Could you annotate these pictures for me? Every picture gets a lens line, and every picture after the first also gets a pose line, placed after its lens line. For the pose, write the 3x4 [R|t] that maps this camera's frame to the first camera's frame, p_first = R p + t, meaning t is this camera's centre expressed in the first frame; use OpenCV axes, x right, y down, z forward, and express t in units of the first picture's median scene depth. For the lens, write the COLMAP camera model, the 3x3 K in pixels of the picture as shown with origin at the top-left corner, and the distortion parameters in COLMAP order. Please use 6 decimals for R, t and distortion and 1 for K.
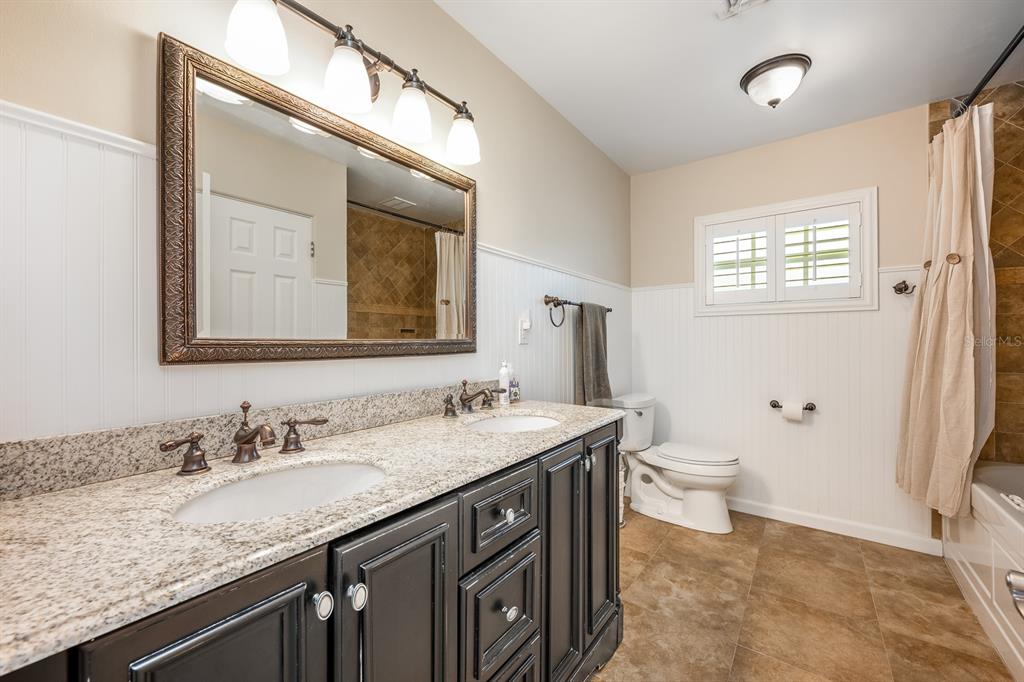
lens RADIAL K [[404.6, 0, 509.0], [0, 404.6, 340.8], [0, 0, 1]] dist [-0.003621, -0.000231]
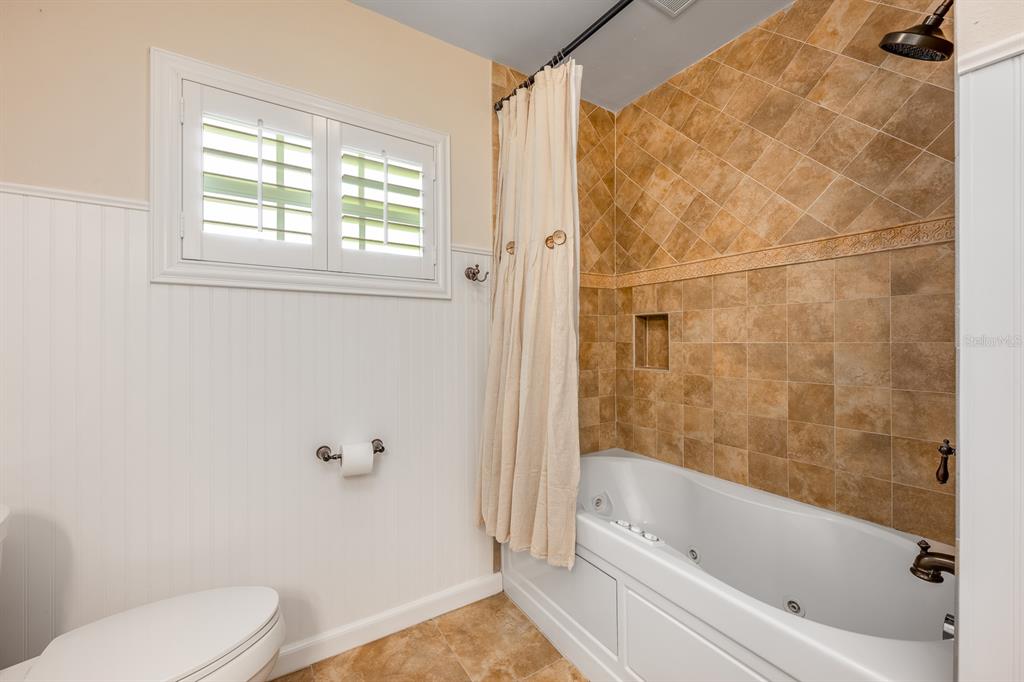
lens RADIAL K [[404.6, 0, 509.0], [0, 404.6, 340.8], [0, 0, 1]] dist [-0.003621, -0.000231]
pose [[0.350822, 0.003239, 0.936437, 0.238637], [-0.007887, 0.999969, -0.000503, 0.001046], [-0.936409, -0.007209, 0.350836, 0.606795]]
